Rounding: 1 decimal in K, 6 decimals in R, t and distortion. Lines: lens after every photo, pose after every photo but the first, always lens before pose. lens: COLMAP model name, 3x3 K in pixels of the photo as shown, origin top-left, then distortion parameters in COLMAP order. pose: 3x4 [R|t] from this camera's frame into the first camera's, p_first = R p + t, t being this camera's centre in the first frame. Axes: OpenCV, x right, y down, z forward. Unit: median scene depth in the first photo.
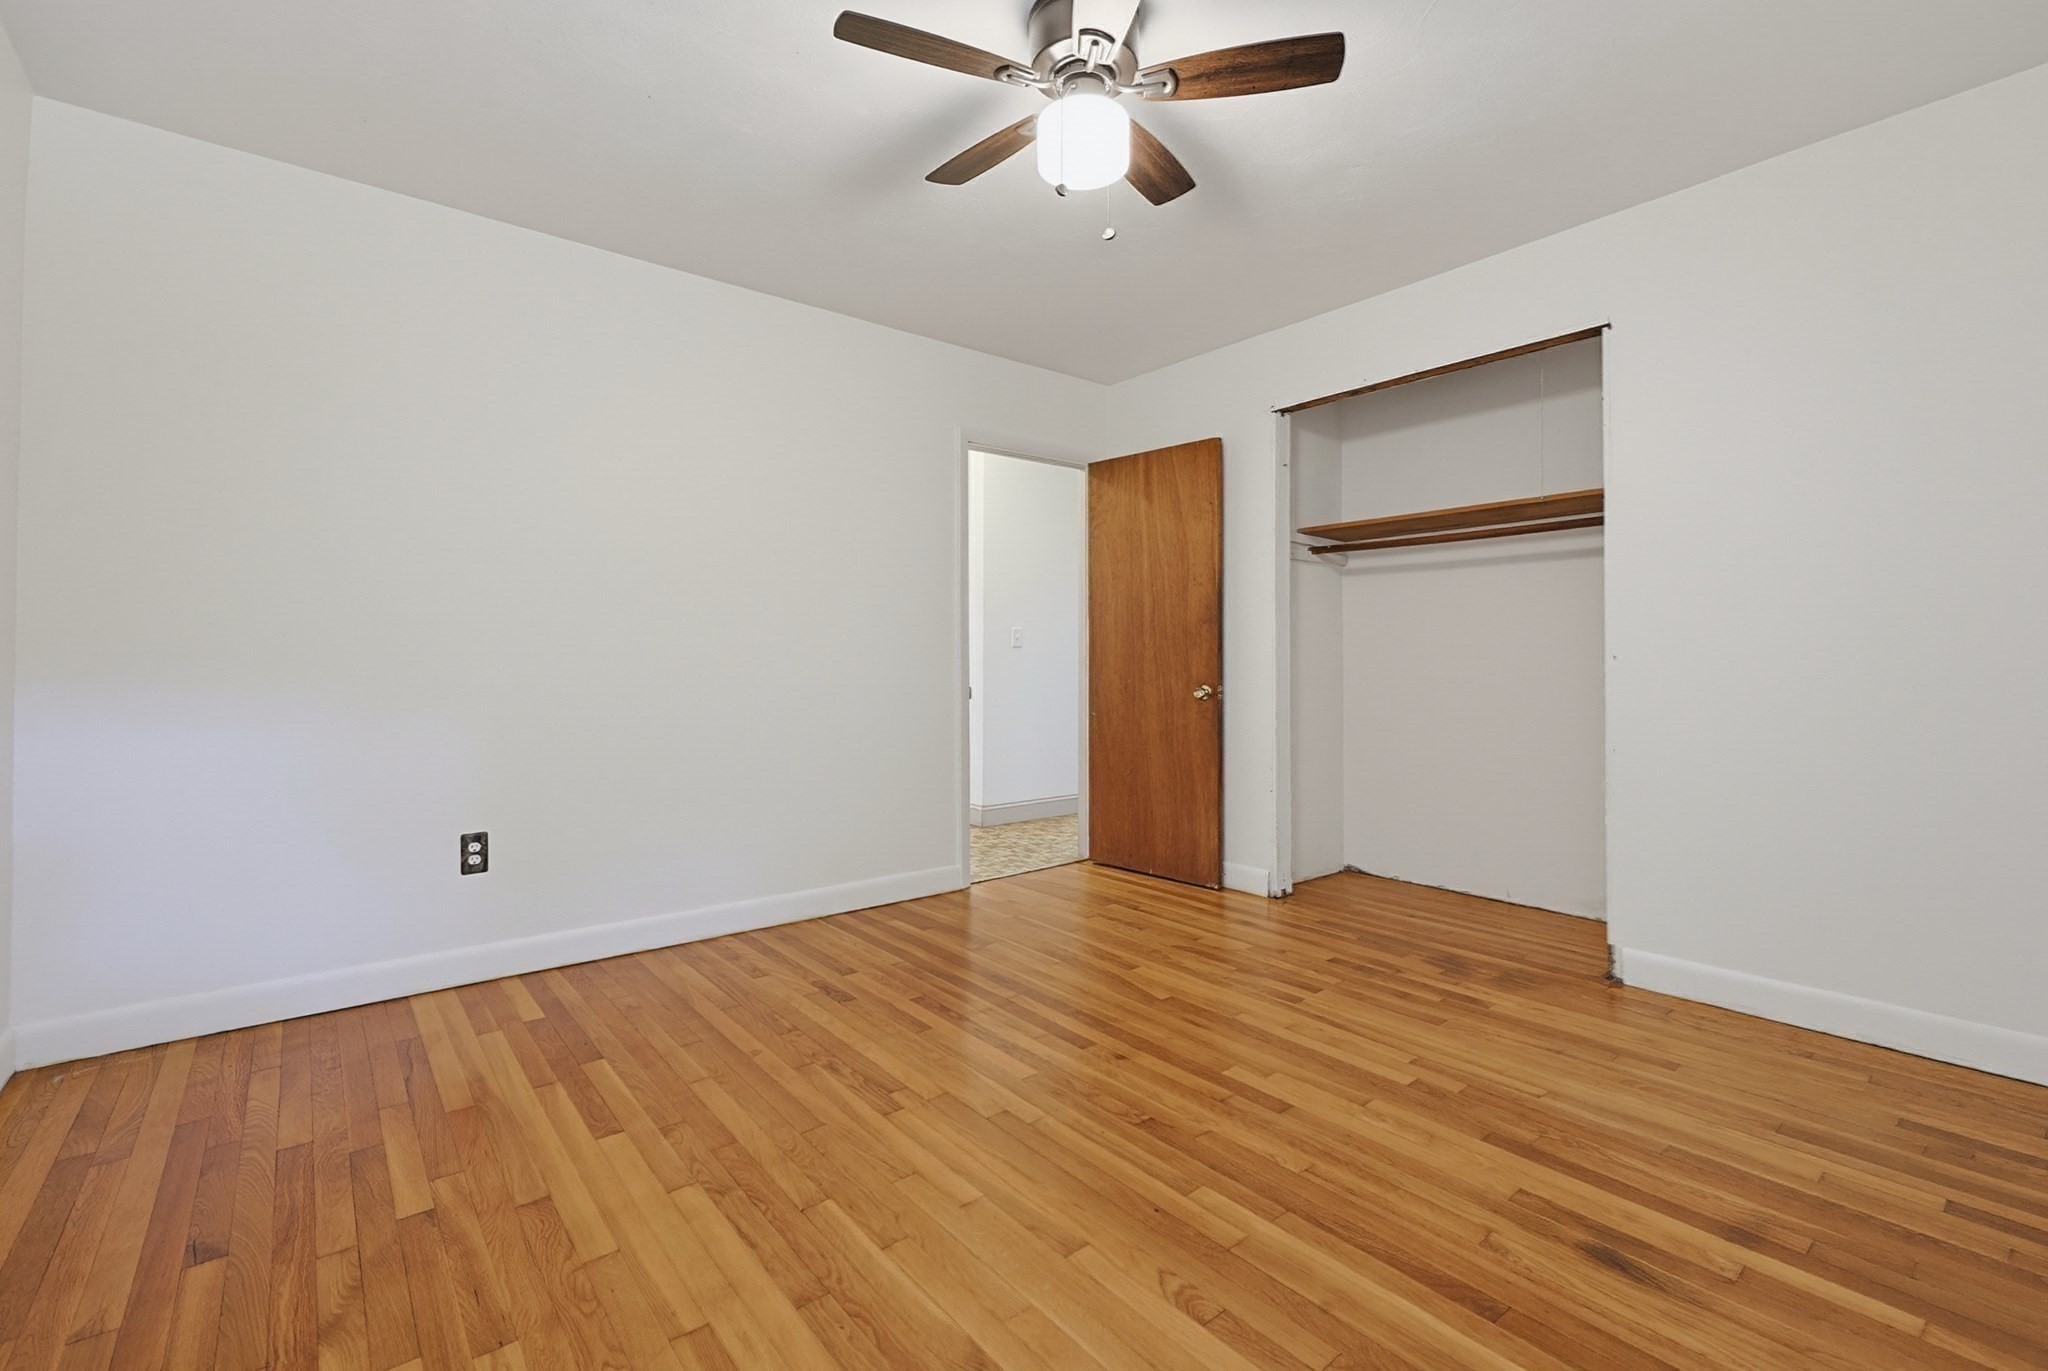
lens RADIAL K [[881.7, 0, 1027.0], [0, 881.7, 657.9], [0, 0, 1]] dist [-0.000903, -0.000312]
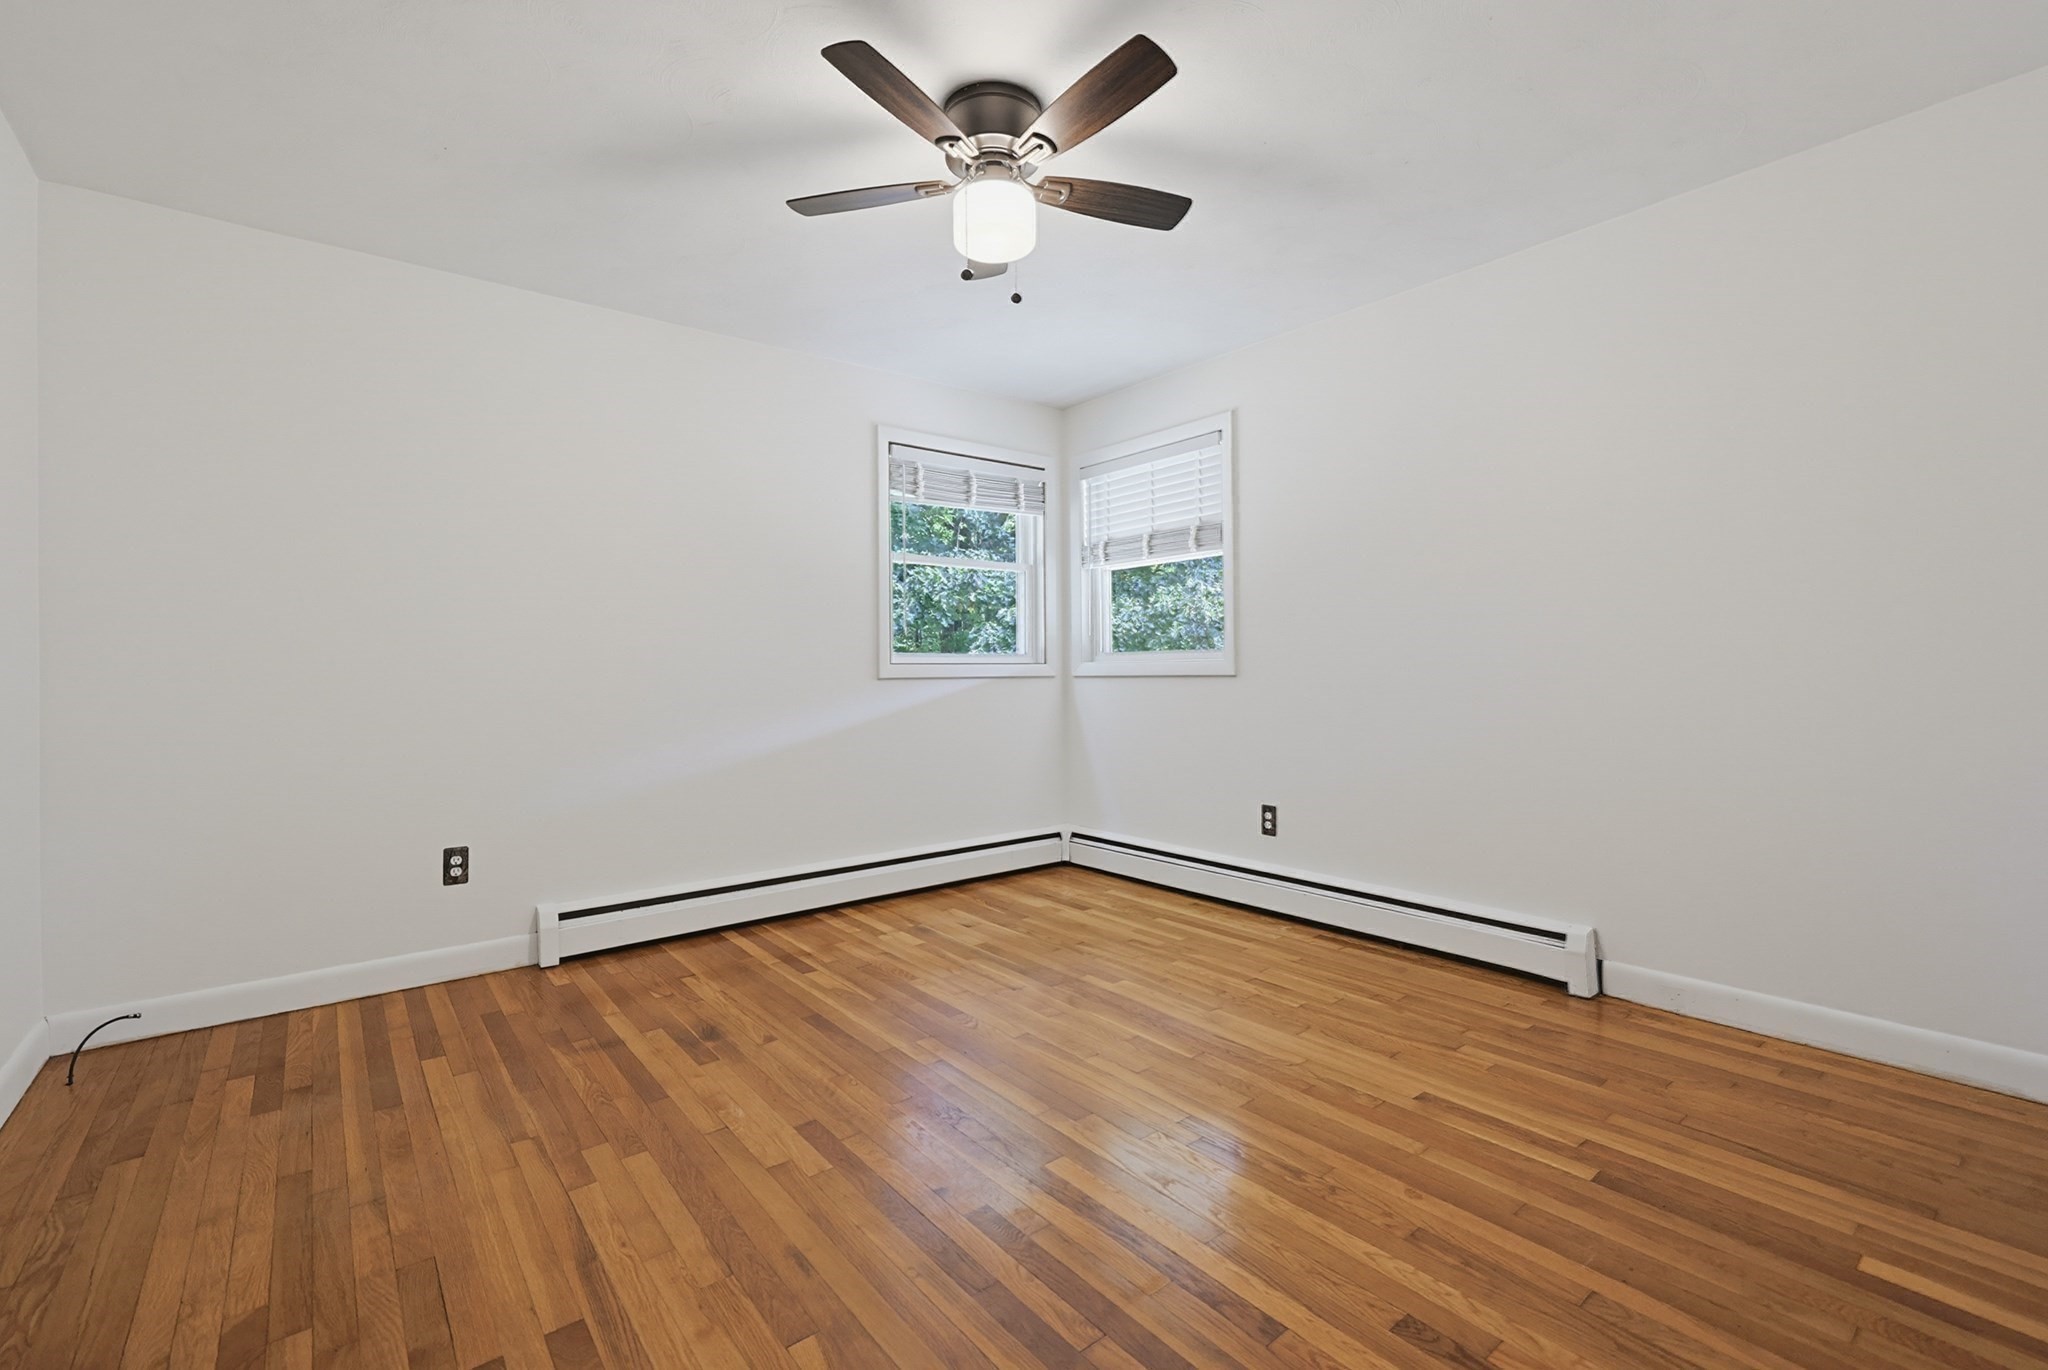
lens RADIAL K [[881.7, 0, 1027.0], [0, 881.7, 657.4], [0, 0, 1]] dist [-0.000903, -0.000312]
pose [[-0.999912, 0.012505, 0.004460, 0.022527], [0.012444, 0.999834, -0.013340, -0.016528], [-0.004626, -0.013284, -0.999901, 2.042997]]
